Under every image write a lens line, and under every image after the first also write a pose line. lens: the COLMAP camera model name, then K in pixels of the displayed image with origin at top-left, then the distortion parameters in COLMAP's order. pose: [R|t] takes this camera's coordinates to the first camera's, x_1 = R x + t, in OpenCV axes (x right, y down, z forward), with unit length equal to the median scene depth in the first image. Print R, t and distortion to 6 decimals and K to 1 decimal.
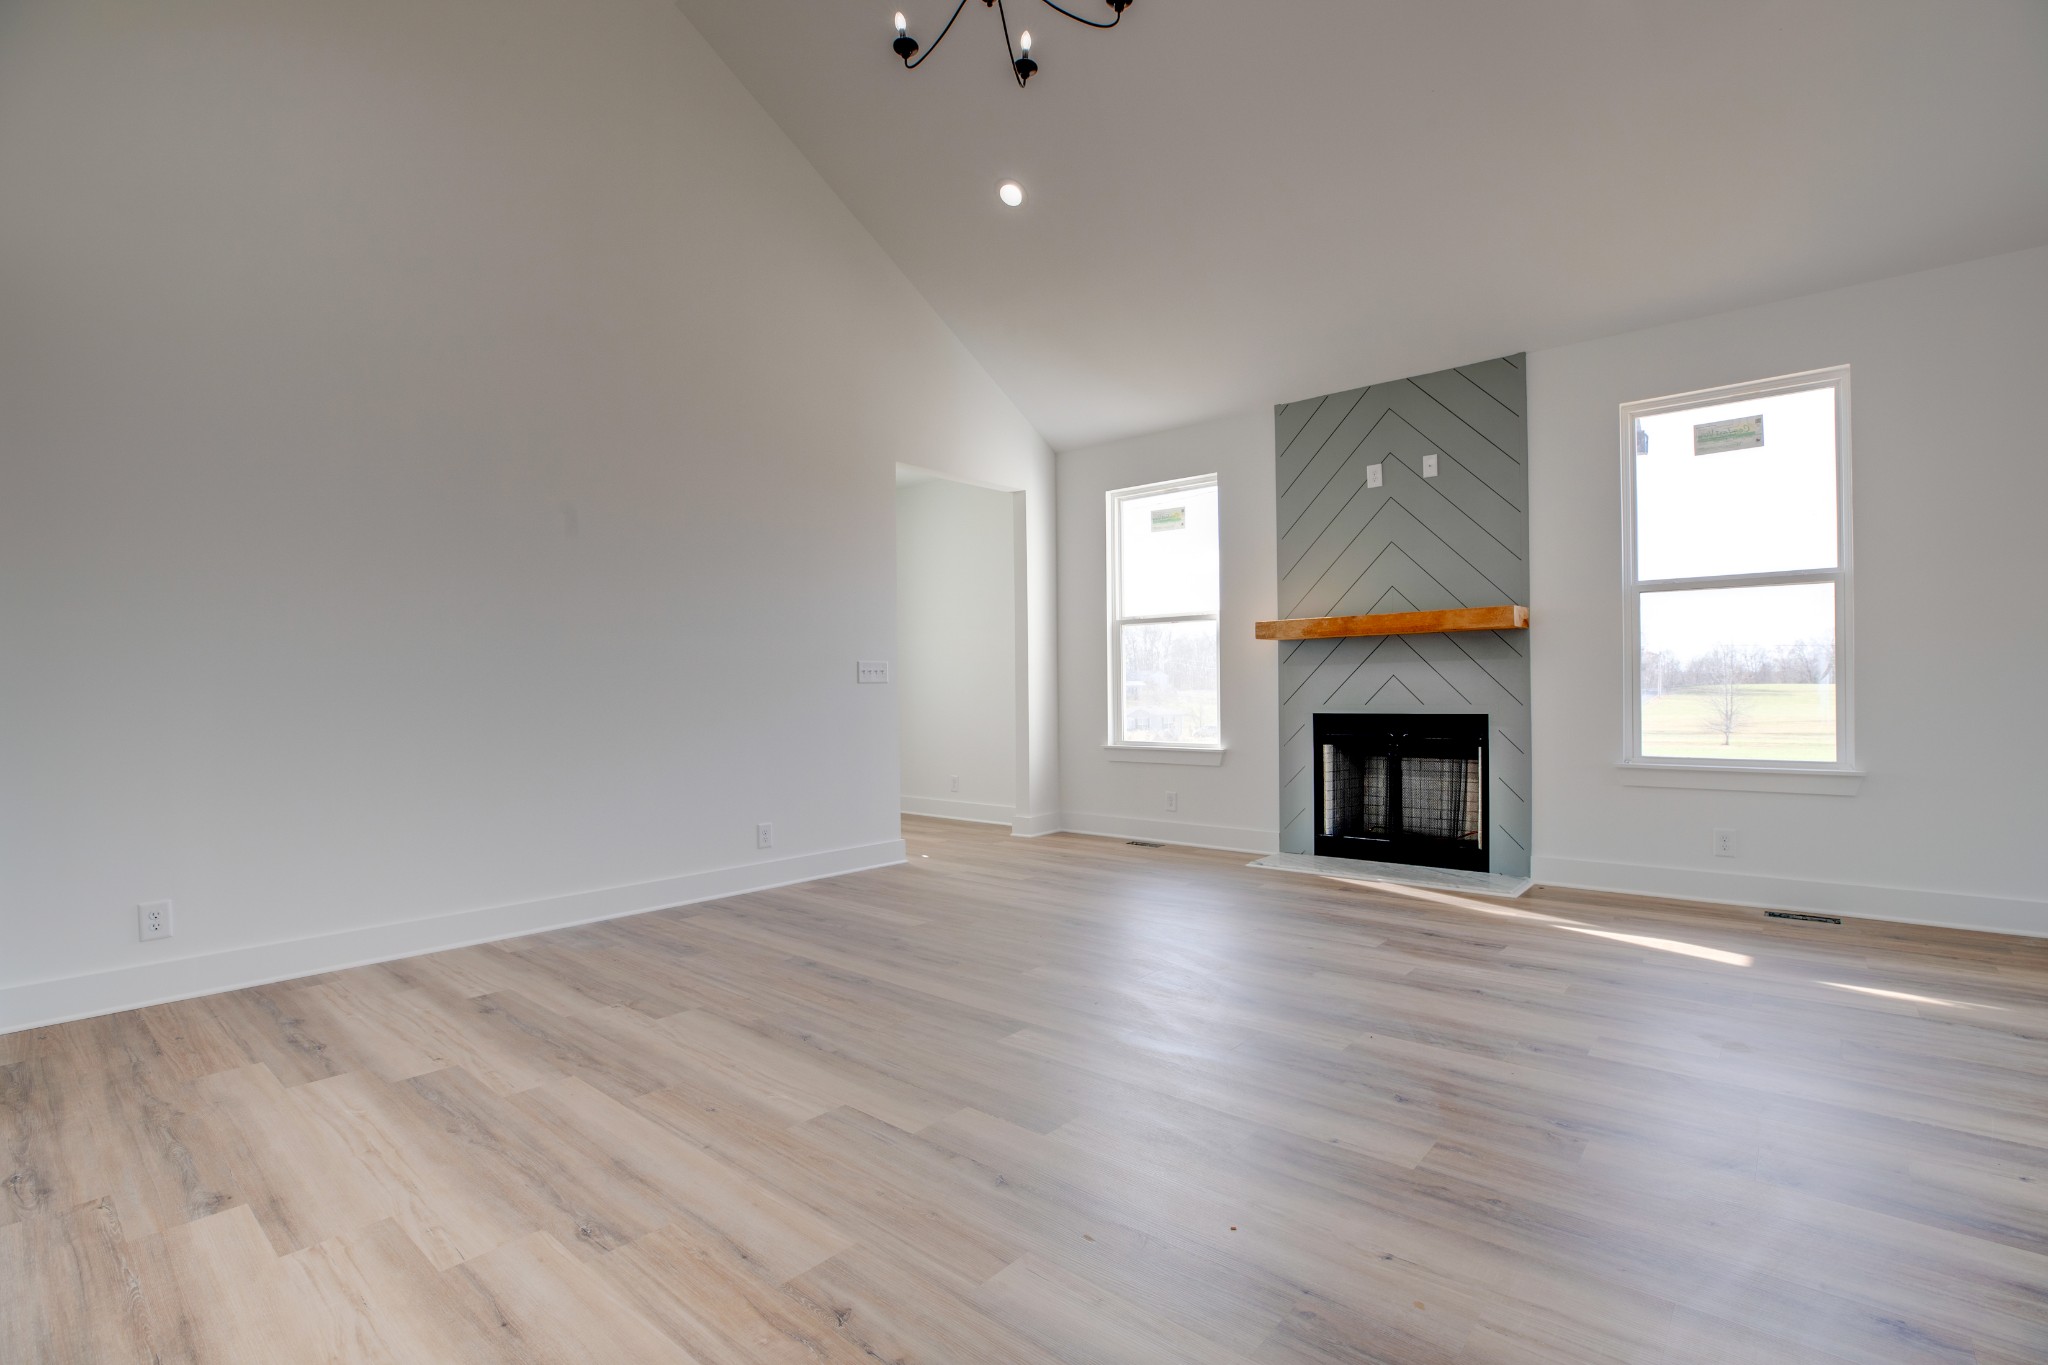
lens RADIAL K [[938.7, 0, 1043.1], [0, 938.7, 698.0], [0, 0, 1]] dist [-0.041613, 0.009961]
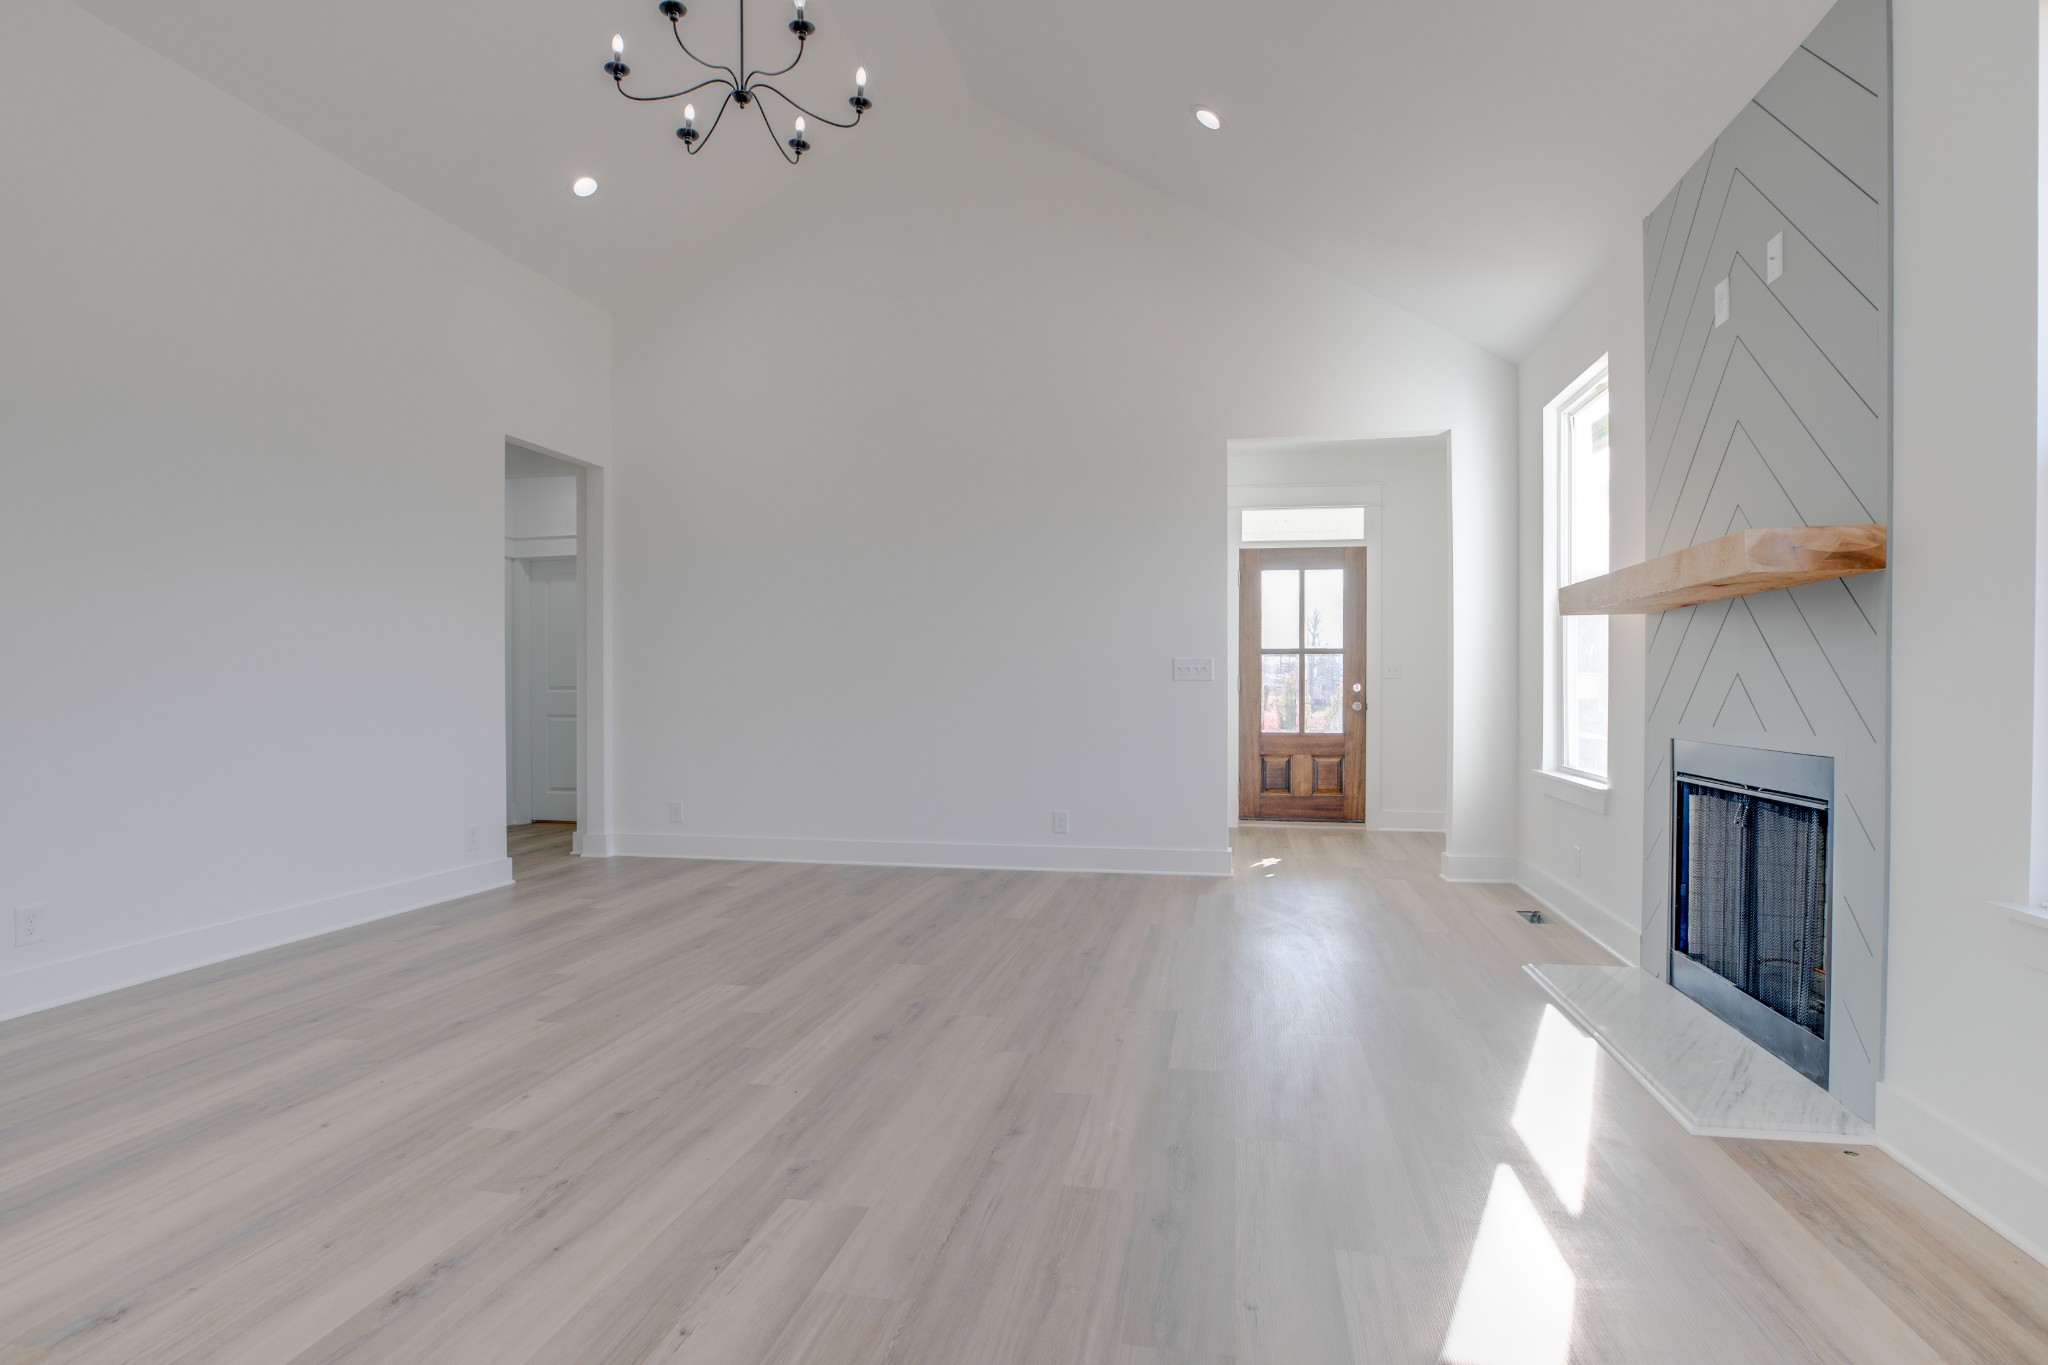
lens RADIAL K [[1023.2, 0, 1042.8], [0, 1023.2, 698.3], [0, 0, 1]] dist [-0.039983, 0.012157]
pose [[0.490477, 0.021500, -0.871189, 0.747753], [-0.011355, 0.999768, 0.018280, -0.018250], [0.871380, 0.000926, 0.490608, 0.417144]]
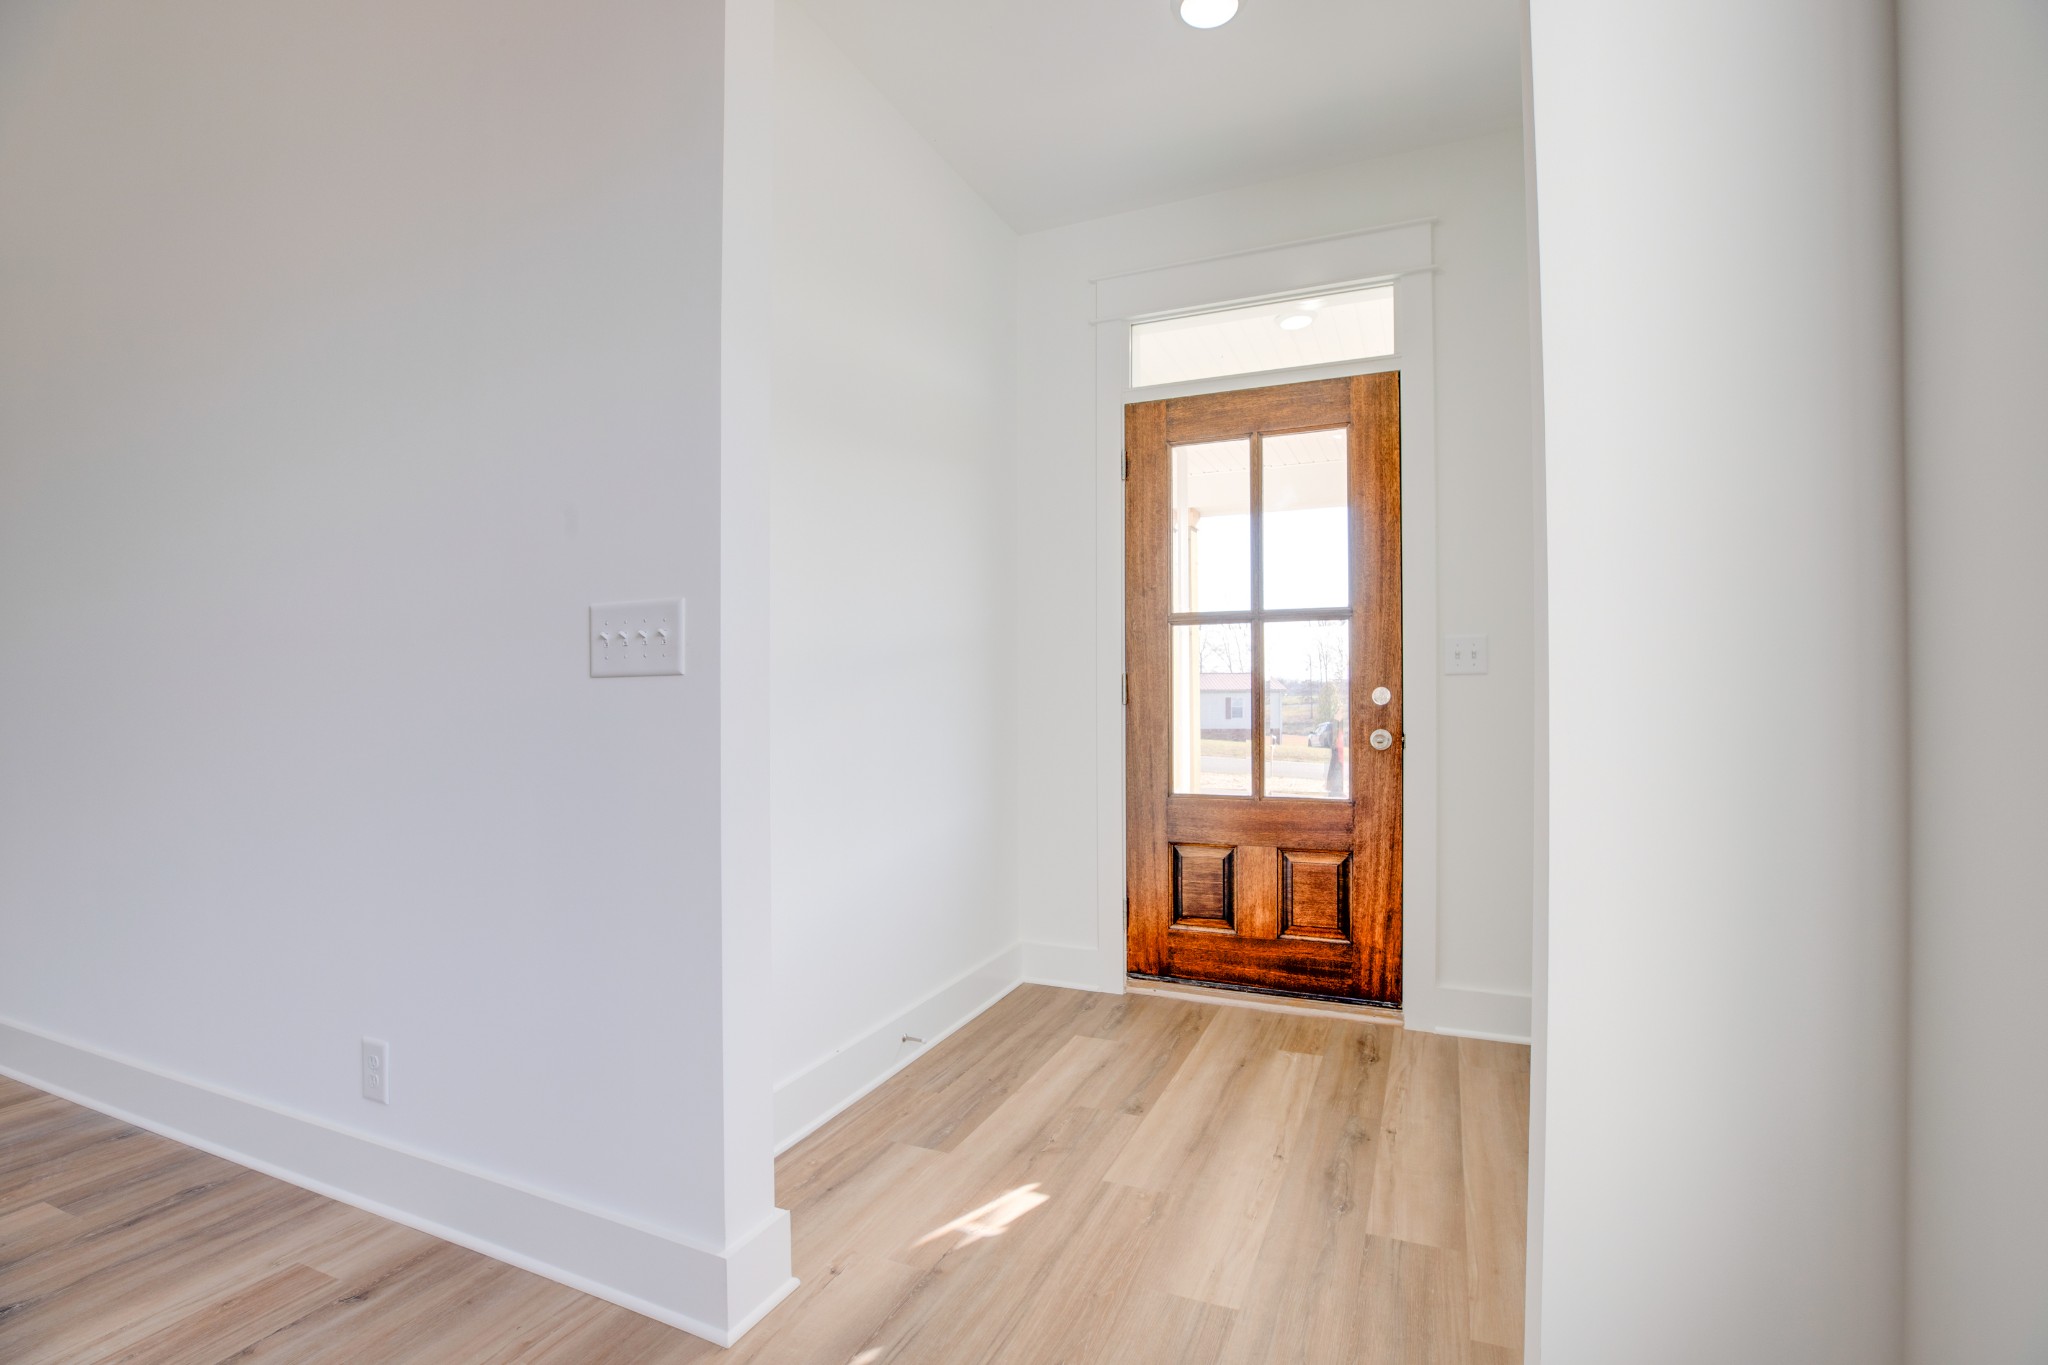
lens RADIAL K [[938.7, 0, 1065.7], [0, 938.7, 689.9], [0, 0, 1]] dist [-0.041613, 0.009961]
pose [[0.285742, 0.004961, -0.958294, 0.167033], [-0.008861, 0.999958, 0.002534, -0.015792], [0.958266, 0.007767, 0.285774, 1.212935]]
